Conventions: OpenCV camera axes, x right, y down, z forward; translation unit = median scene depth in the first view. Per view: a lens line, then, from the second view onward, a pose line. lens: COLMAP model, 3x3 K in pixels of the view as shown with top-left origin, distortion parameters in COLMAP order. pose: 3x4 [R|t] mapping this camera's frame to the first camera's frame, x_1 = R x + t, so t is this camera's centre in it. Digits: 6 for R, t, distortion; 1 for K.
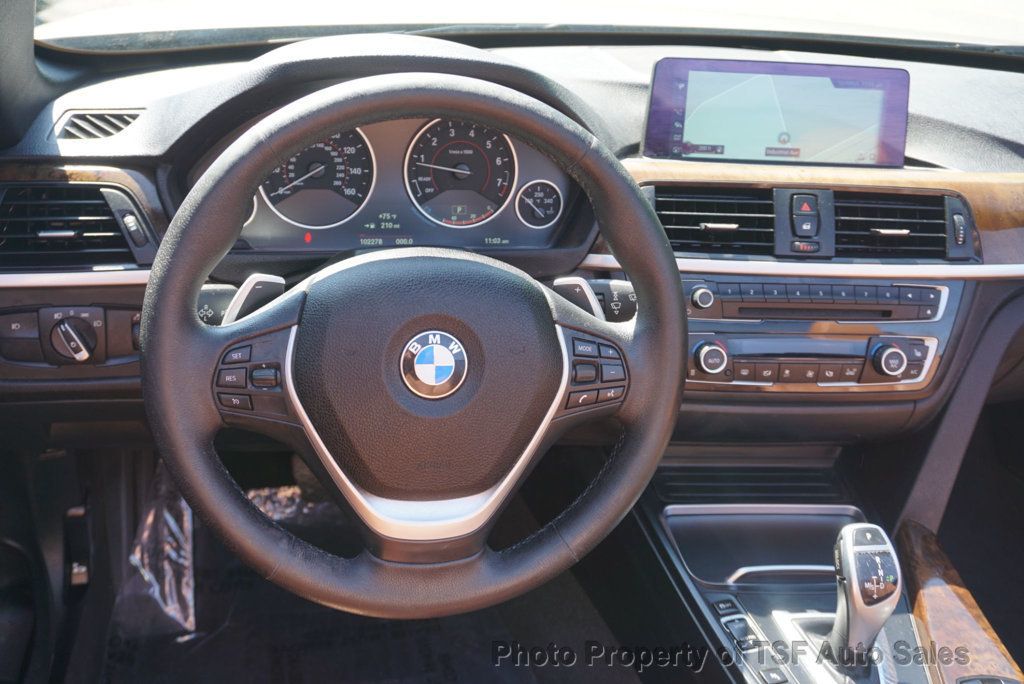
lens RADIAL K [[999.3, 0, 509.7], [0, 999.3, 332.3], [0, 0, 1]] dist [0.006846, 0.000000]
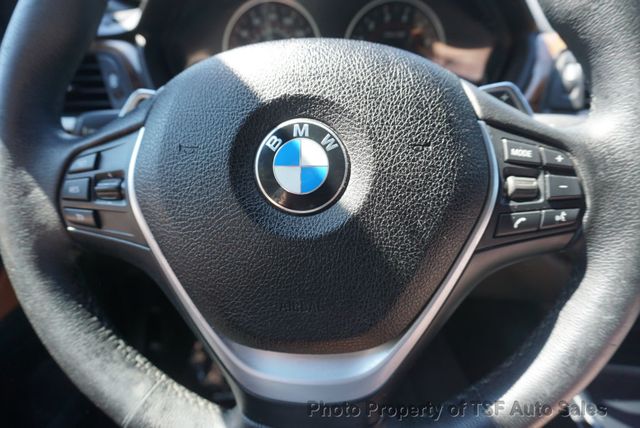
lens RADIAL K [[433.3, 0, 321.9], [0, 433.3, 212.7], [0, 0, 1]] dist [-0.029341, 0.013439]
pose [[0.957488, 0.000690, -0.288471, 0.021100], [-0.013671, 0.998982, -0.042984, 0.057811], [0.288148, 0.045101, 0.956523, 0.520268]]
